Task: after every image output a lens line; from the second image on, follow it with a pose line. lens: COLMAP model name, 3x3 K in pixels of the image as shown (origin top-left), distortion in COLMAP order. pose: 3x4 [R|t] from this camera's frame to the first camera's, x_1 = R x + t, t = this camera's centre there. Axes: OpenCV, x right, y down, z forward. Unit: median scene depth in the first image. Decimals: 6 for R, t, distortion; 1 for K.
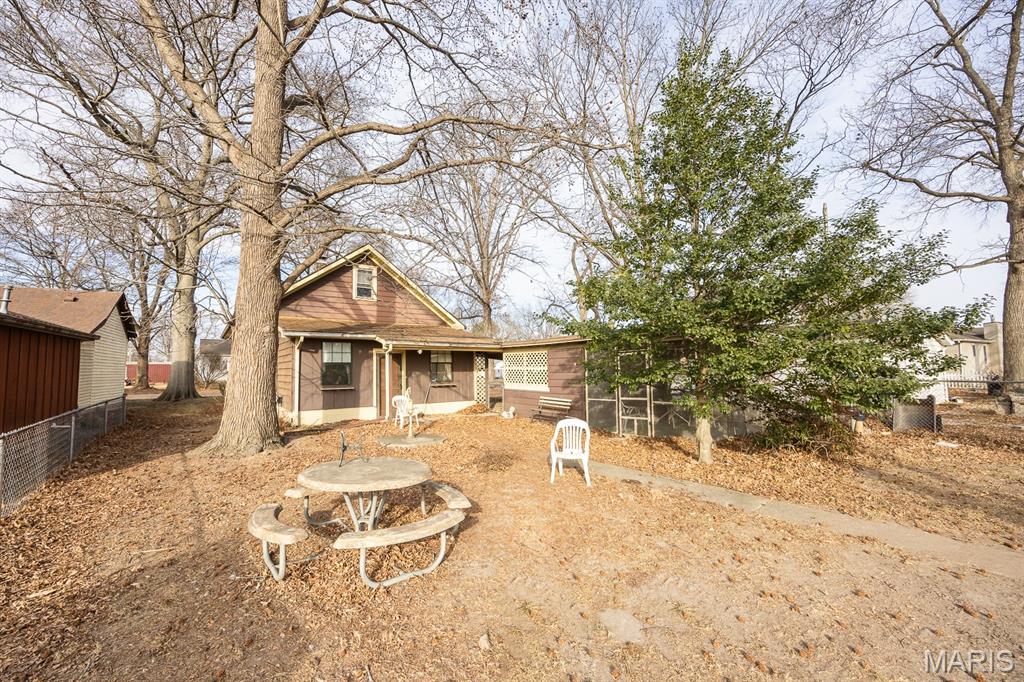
lens RADIAL K [[395.2, 0, 511.7], [0, 395.2, 343.0], [0, 0, 1]] dist [-0.001462, -0.000074]
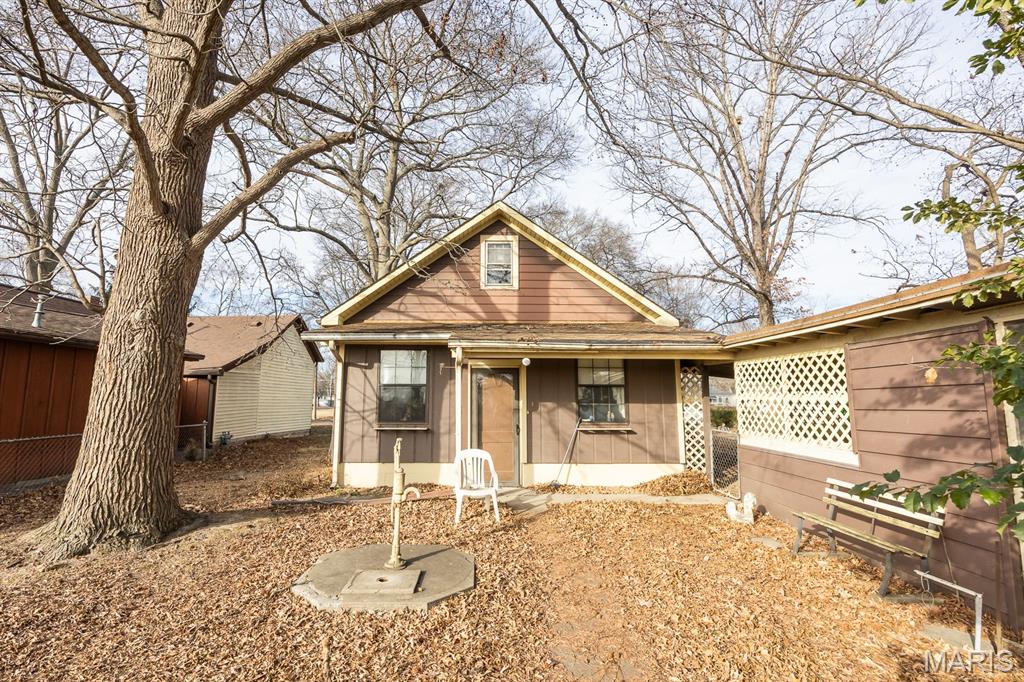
lens RADIAL K [[459.6, 0, 508.3], [0, 459.6, 343.1], [0, 0, 1]] dist [-0.013130, -0.000067]
pose [[0.804655, -0.061436, -0.590556, 0.079167], [0.028028, 0.997454, -0.065577, 0.030688], [0.593081, 0.036215, 0.804328, 0.438087]]
